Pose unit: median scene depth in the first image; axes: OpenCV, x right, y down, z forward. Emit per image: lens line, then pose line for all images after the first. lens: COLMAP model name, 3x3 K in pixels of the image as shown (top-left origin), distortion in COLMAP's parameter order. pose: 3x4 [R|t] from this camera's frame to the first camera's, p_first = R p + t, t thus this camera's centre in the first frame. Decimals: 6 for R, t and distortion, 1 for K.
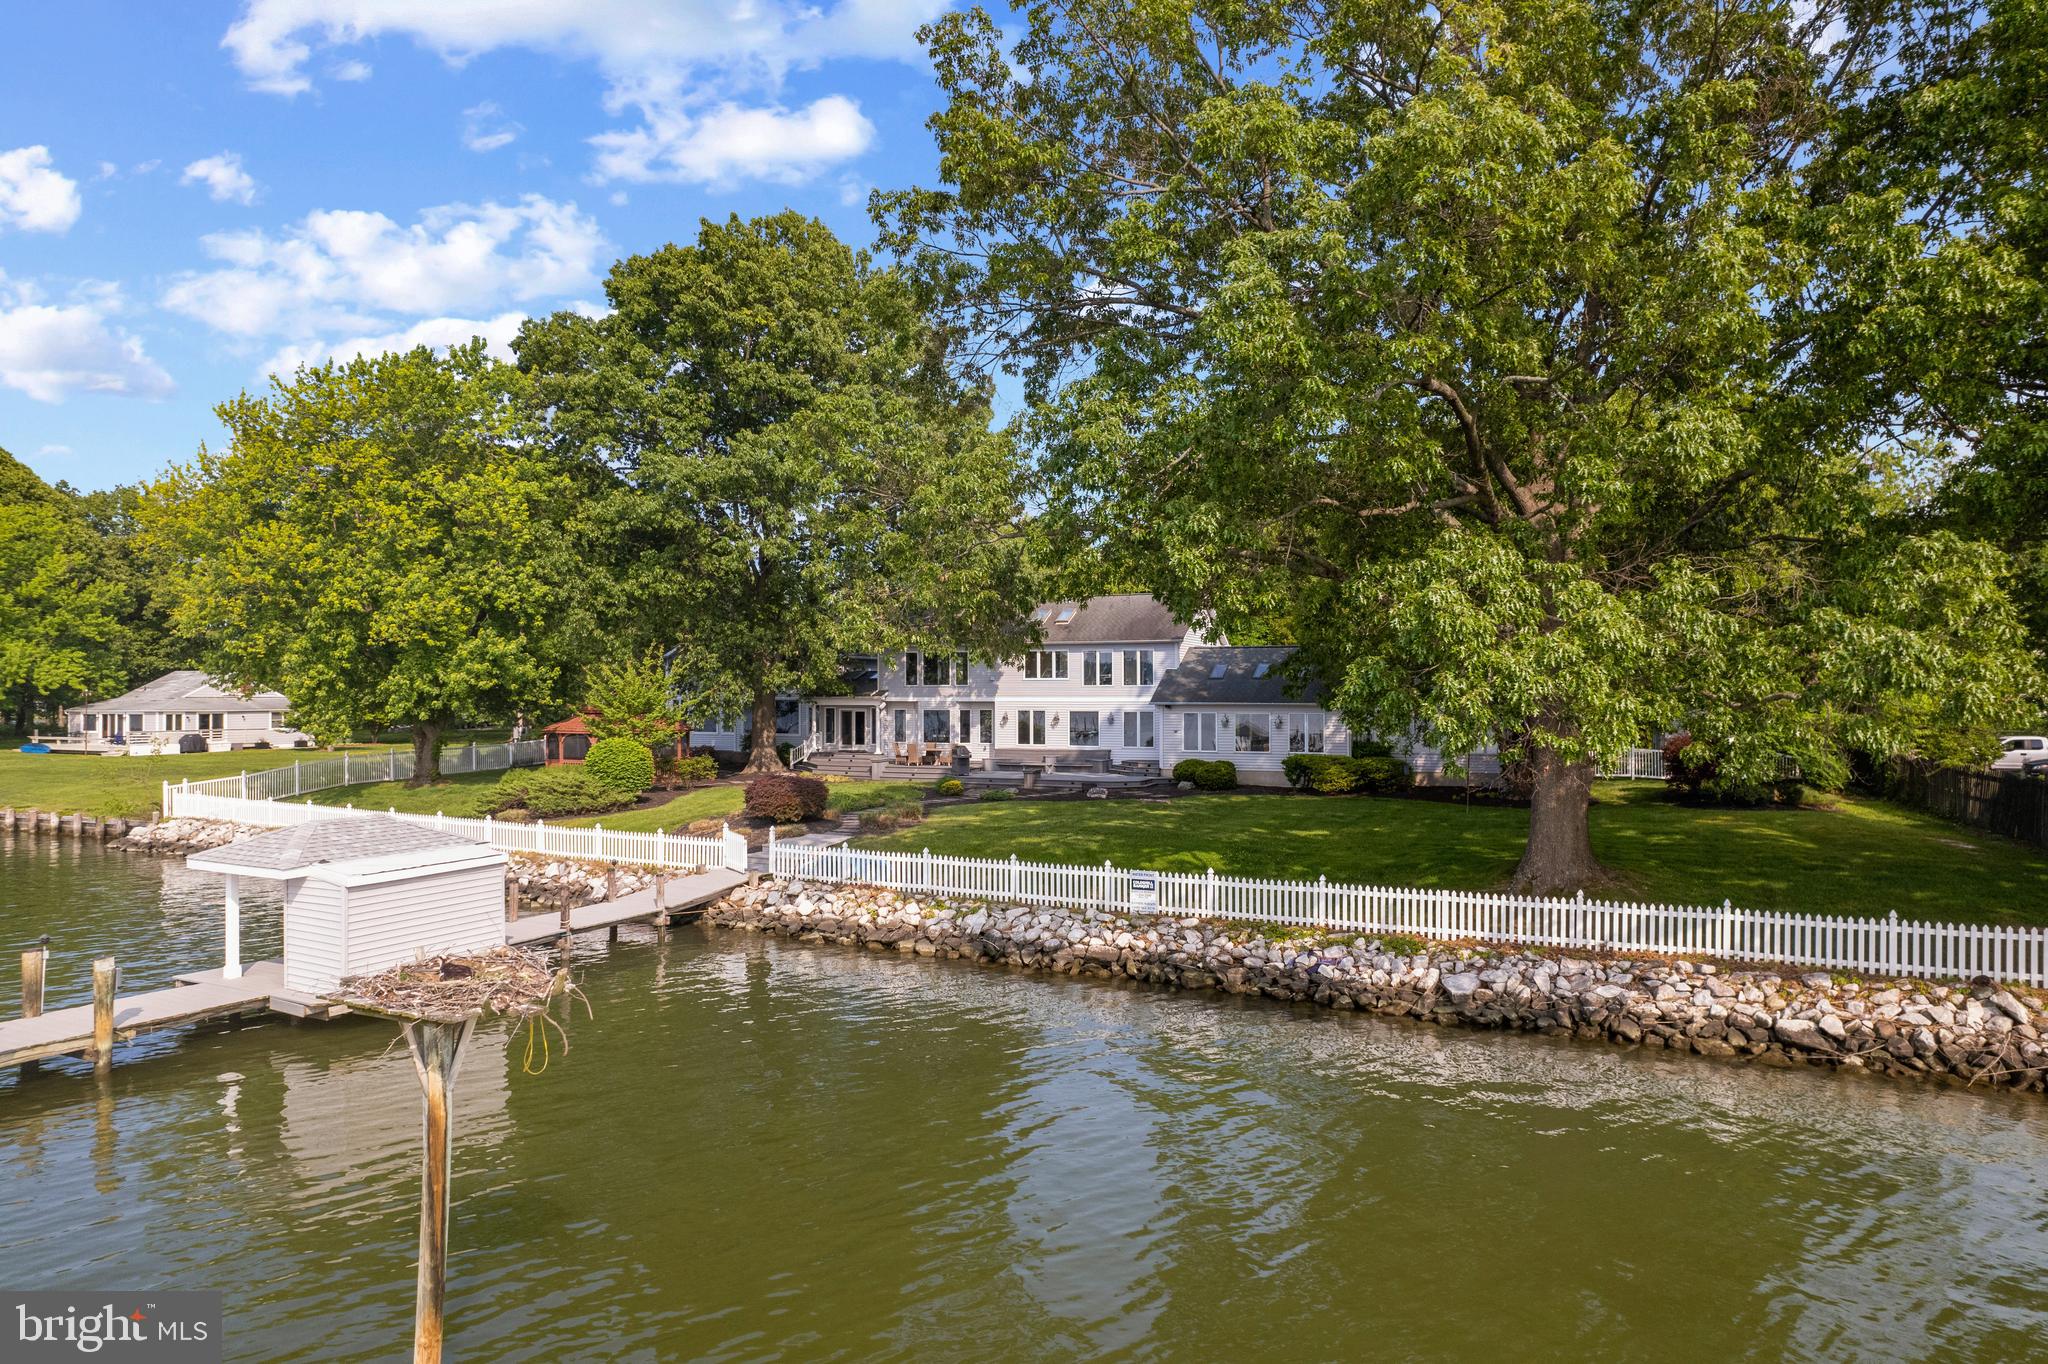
lens RADIAL K [[1303.7, 0, 1023.8], [0, 1303.7, 690.1], [0, 0, 1]] dist [-0.066604, 0.044450]
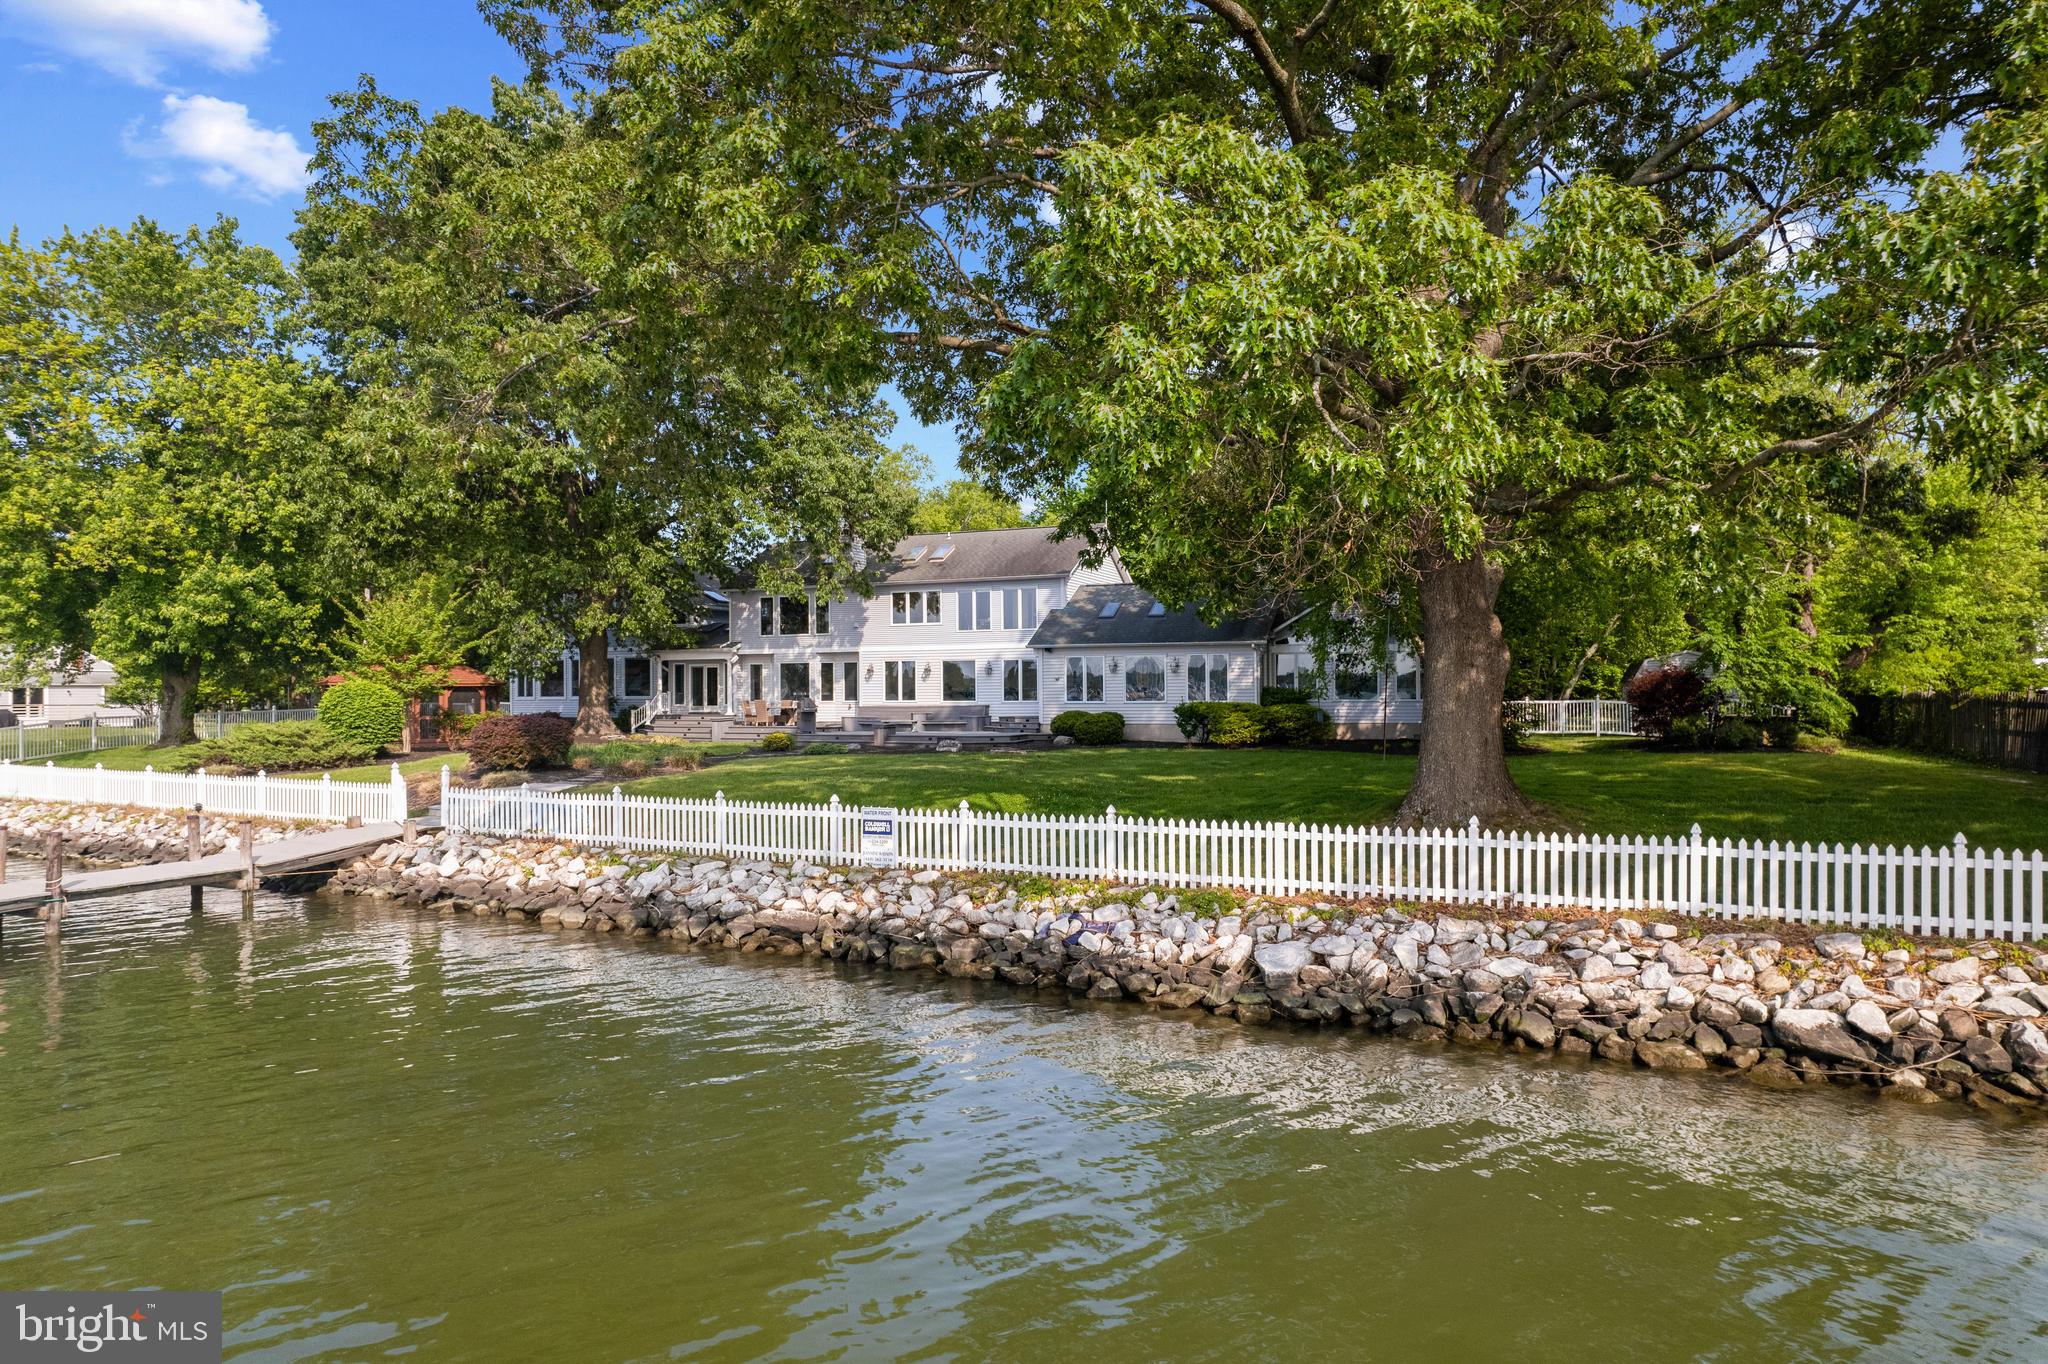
lens RADIAL K [[1303.7, 0, 1023.8], [0, 1303.7, 690.1], [0, 0, 1]] dist [-0.066604, 0.044450]
pose [[0.999944, -0.005424, 0.009122, 0.176185], [0.005442, 0.999983, -0.001972, 0.081611], [-0.009111, 0.002022, 0.999956, 0.306643]]
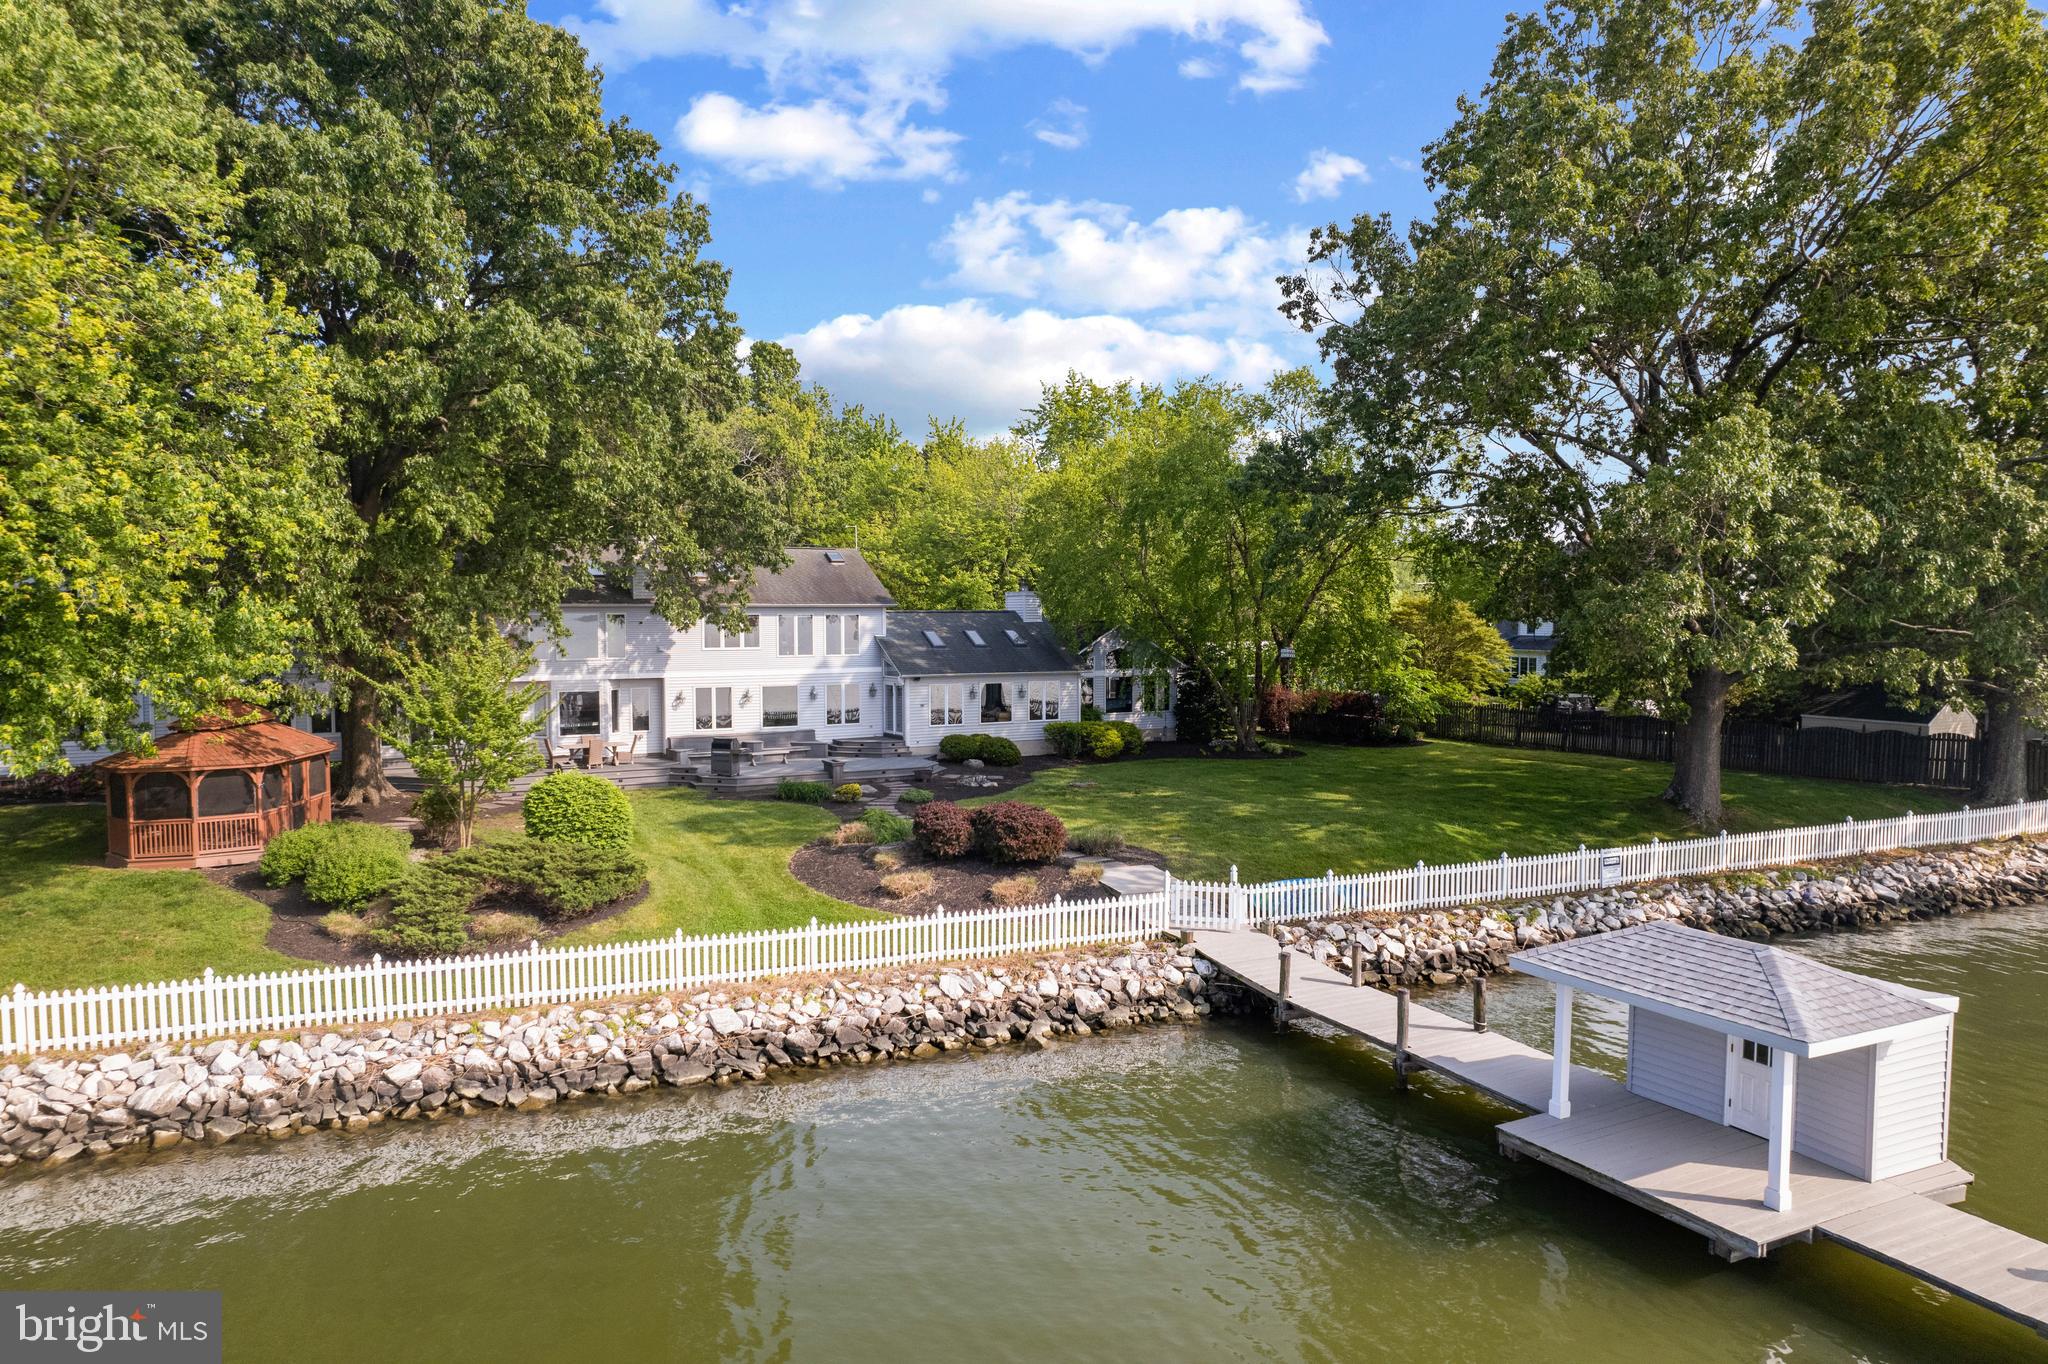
lens RADIAL K [[1303.7, 0, 1023.8], [0, 1303.7, 690.1], [0, 0, 1]] dist [-0.066604, 0.044450]
pose [[0.600130, -0.045969, 0.798581, -1.164229], [0.000955, 0.998388, 0.056753, -0.062786], [-0.799902, -0.033297, 0.599206, 0.790614]]
